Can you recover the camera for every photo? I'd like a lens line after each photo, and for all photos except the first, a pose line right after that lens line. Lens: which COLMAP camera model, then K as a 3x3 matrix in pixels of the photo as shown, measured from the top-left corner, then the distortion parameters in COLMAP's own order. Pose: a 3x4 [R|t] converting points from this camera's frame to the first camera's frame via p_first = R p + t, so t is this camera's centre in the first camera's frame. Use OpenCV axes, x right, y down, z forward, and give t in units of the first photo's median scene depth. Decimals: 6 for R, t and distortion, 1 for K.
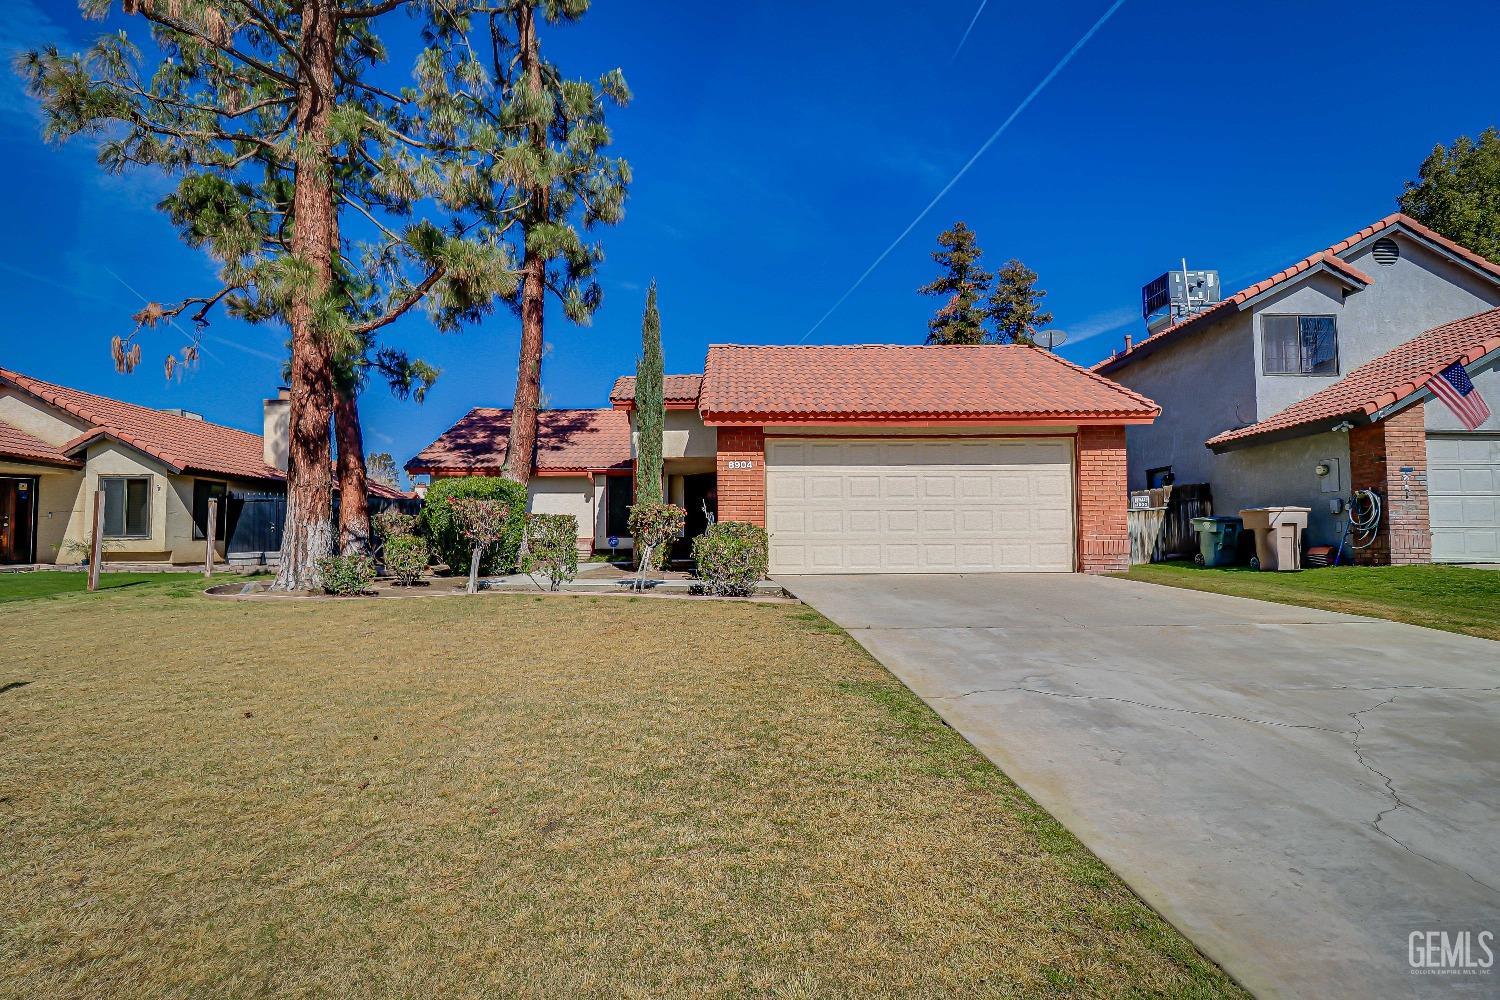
lens RADIAL K [[705.6, 0, 752.9], [0, 705.6, 503.0], [0, 0, 1]] dist [-0.004237, -0.001212]
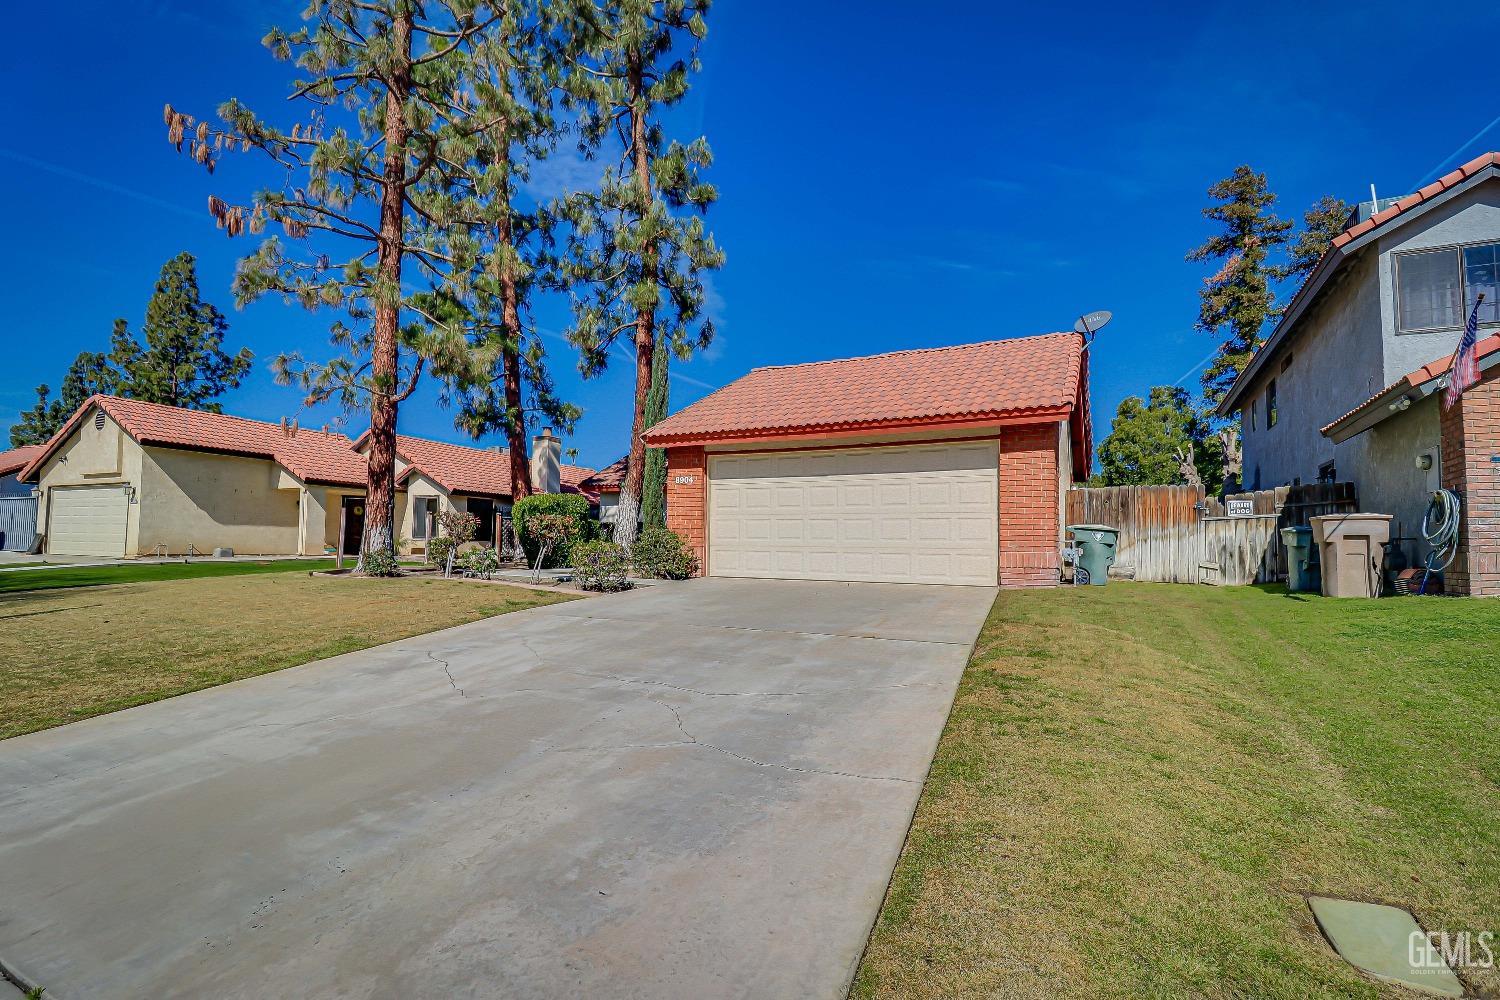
lens RADIAL K [[705.6, 0, 750.9], [0, 705.6, 500.7], [0, 0, 1]] dist [-0.004237, -0.001212]
pose [[0.877441, -0.014132, -0.479477, 0.499330], [0.007237, 0.999842, -0.016226, -0.000650], [0.479631, 0.010768, 0.877404, 0.036129]]
